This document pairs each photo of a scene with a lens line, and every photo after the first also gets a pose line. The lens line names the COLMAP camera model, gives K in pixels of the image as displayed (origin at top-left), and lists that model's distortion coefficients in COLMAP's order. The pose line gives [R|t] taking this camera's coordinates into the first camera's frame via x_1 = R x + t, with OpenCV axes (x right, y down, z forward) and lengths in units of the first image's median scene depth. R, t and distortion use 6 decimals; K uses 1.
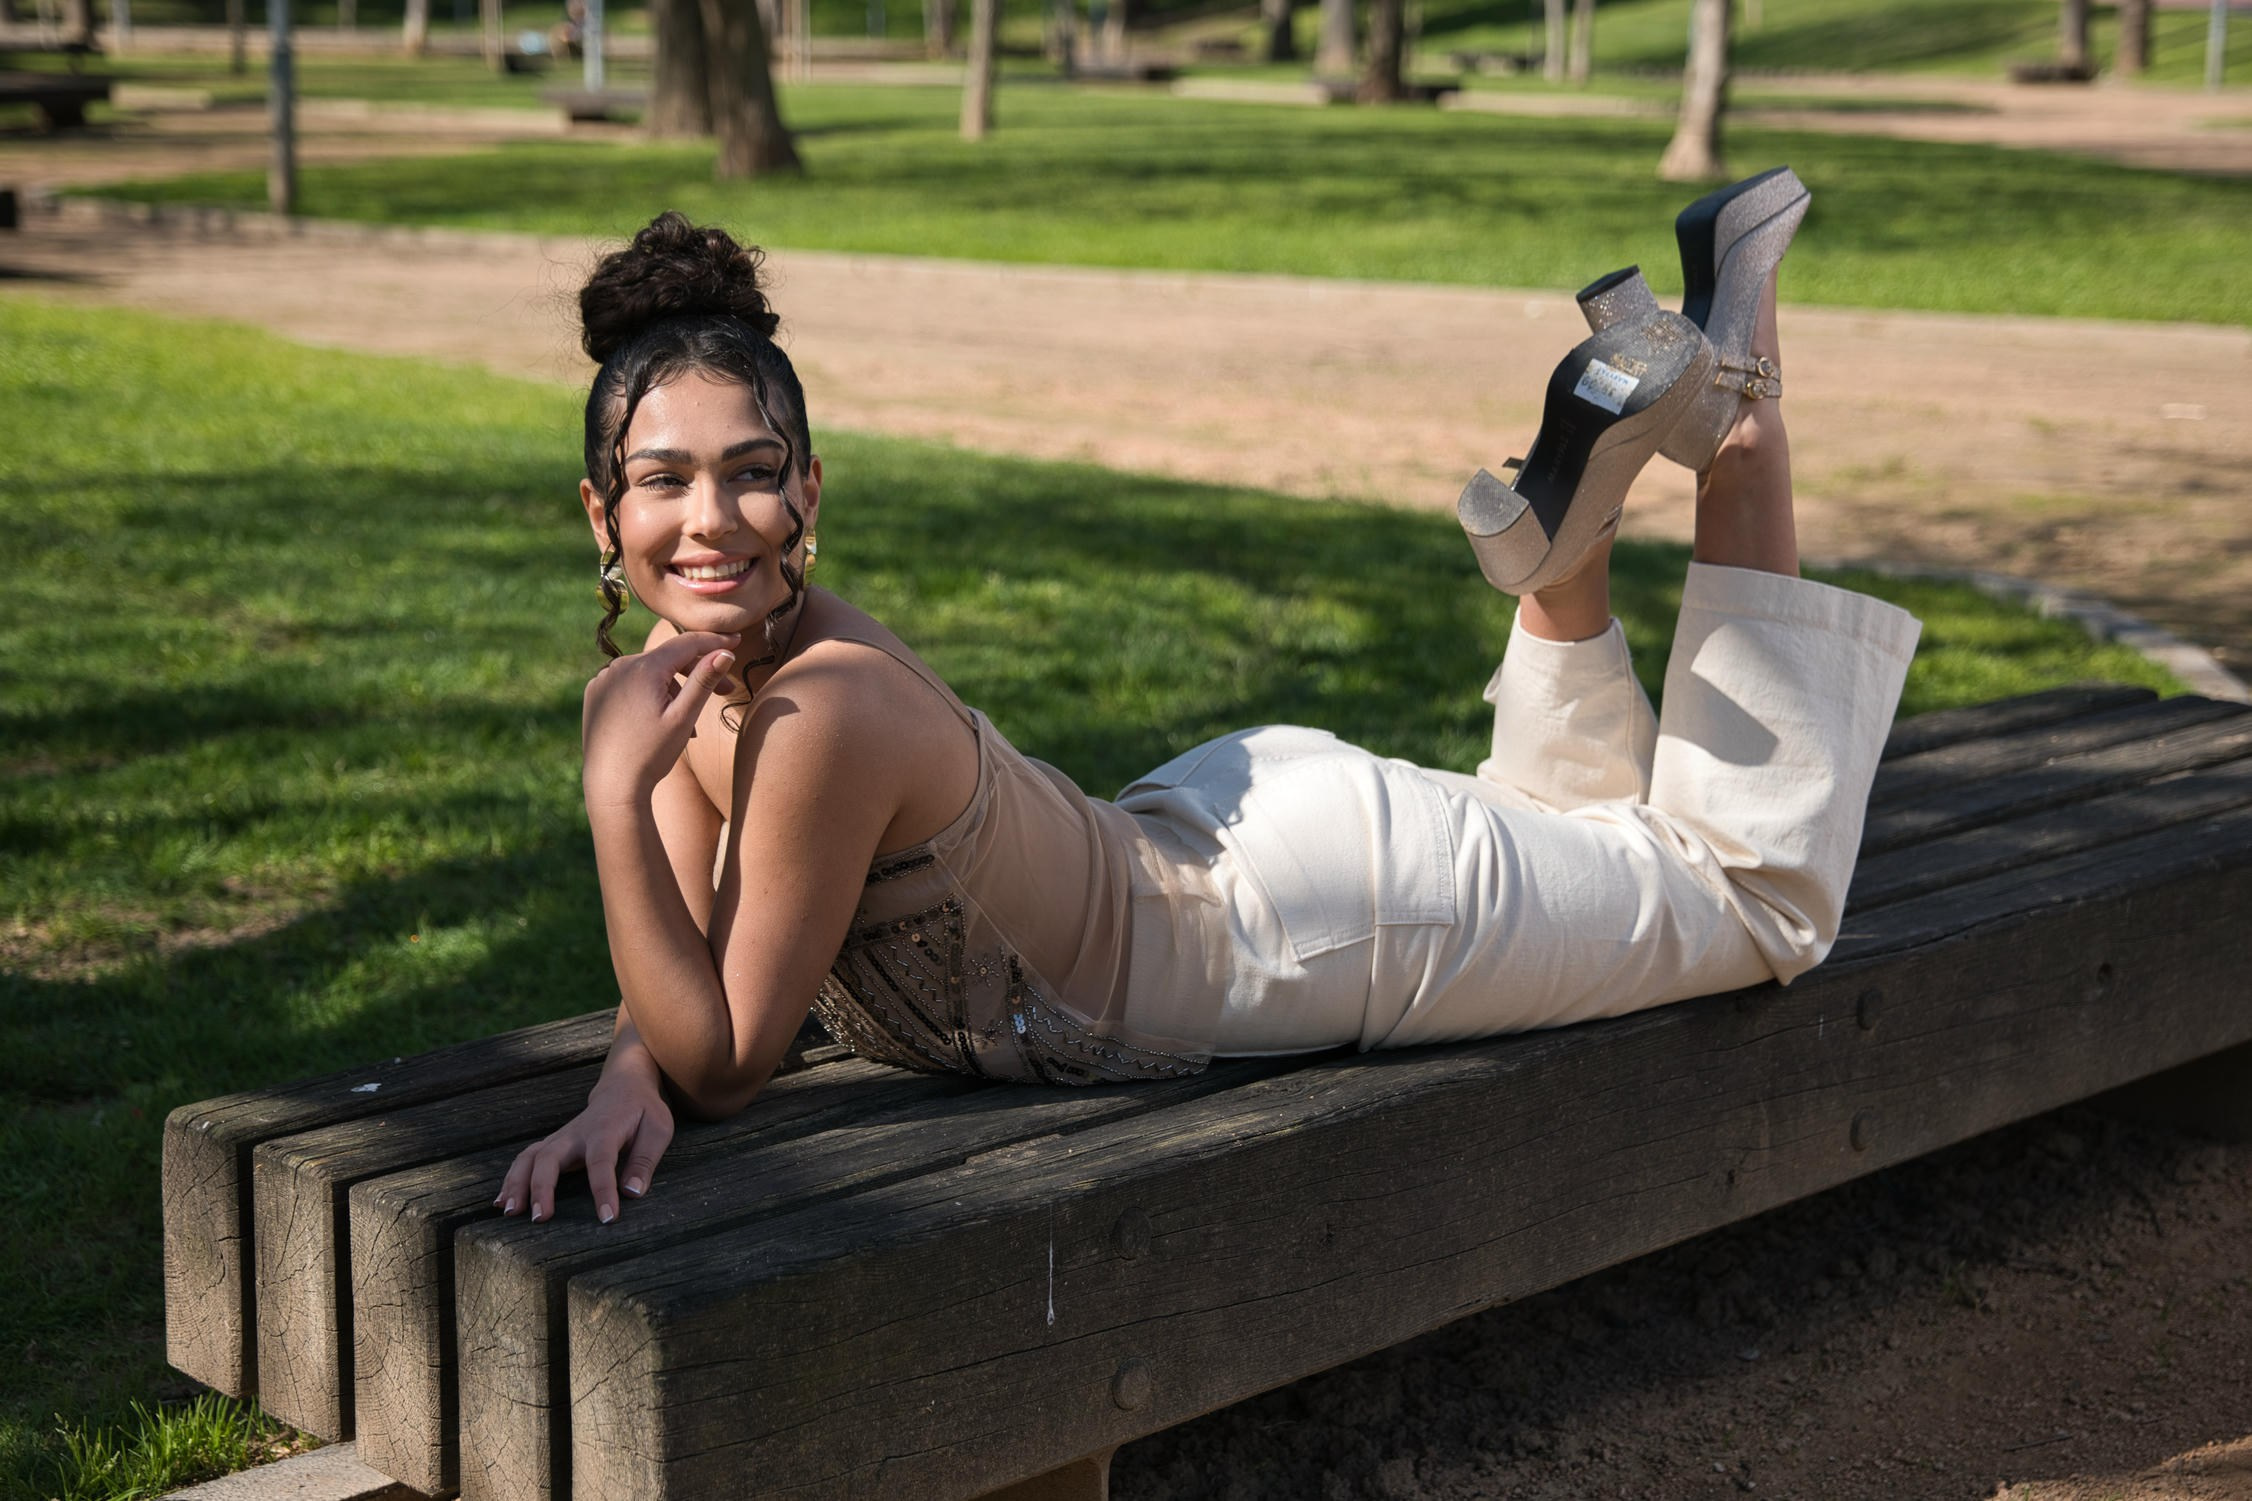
lens RADIAL K [[3909.3, 0, 1102.5], [0, 3909.3, 772.8], [0, 0, 1]] dist [0.121284, 0.000000]
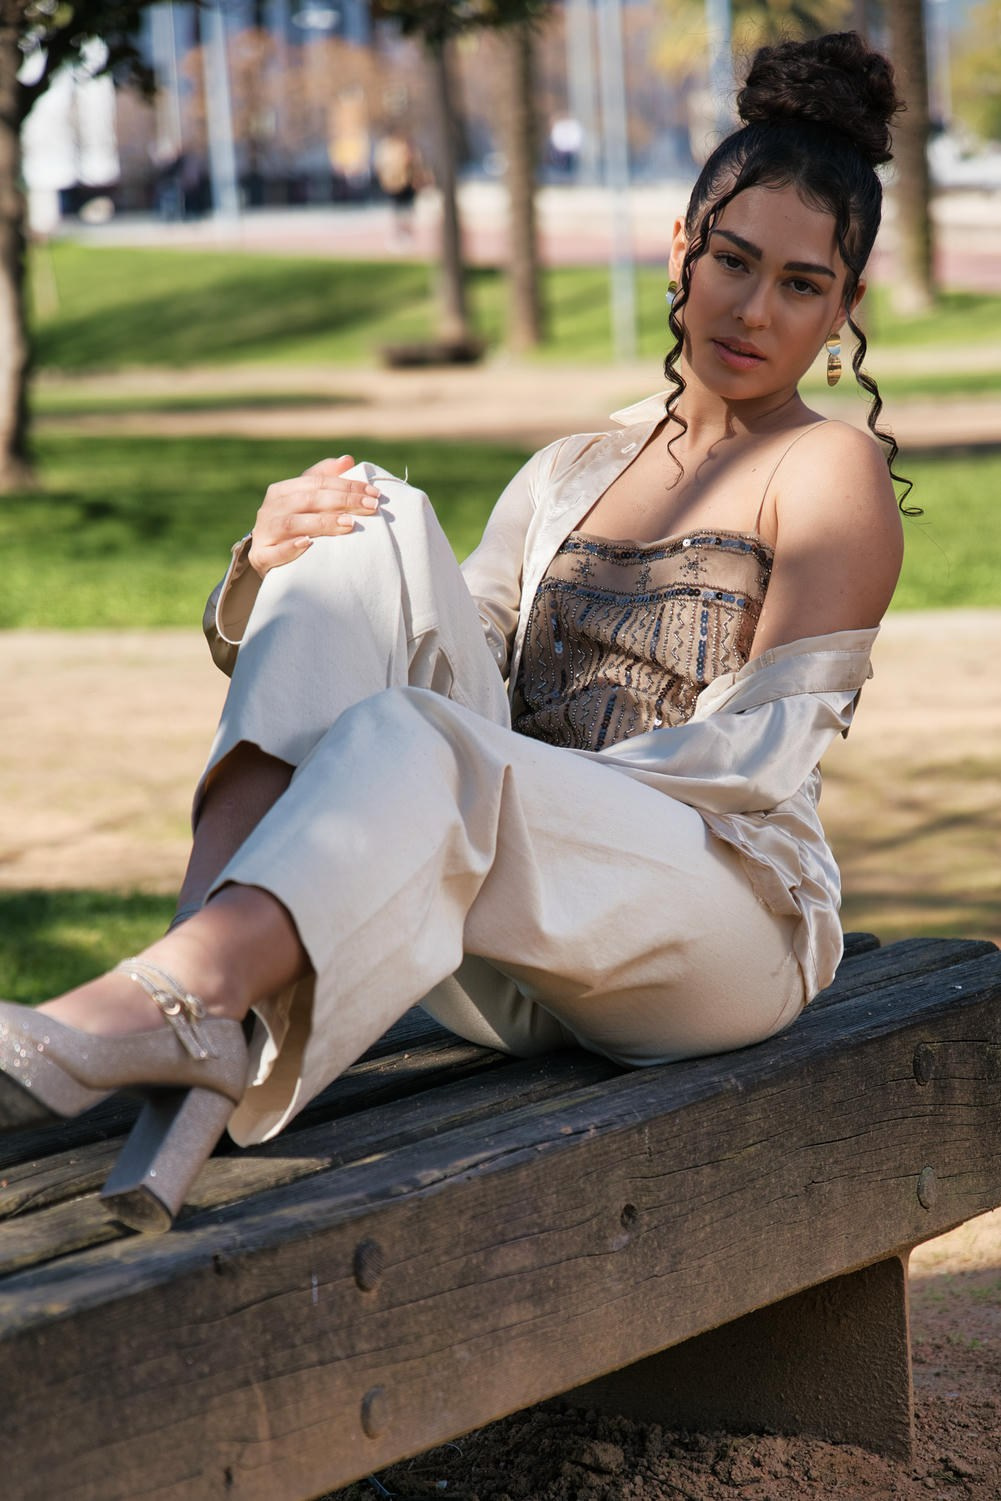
lens RADIAL K [[5281.0, 0, 643.9], [0, 5281.0, 843.6], [0, 0, 1]] dist [0.125535, 0.000000]
pose [[0.961198, -0.083533, 0.262908, -0.034334], [0.107187, 0.991258, -0.076930, 0.056881], [-0.254183, 0.102125, 0.961749, -0.102377]]
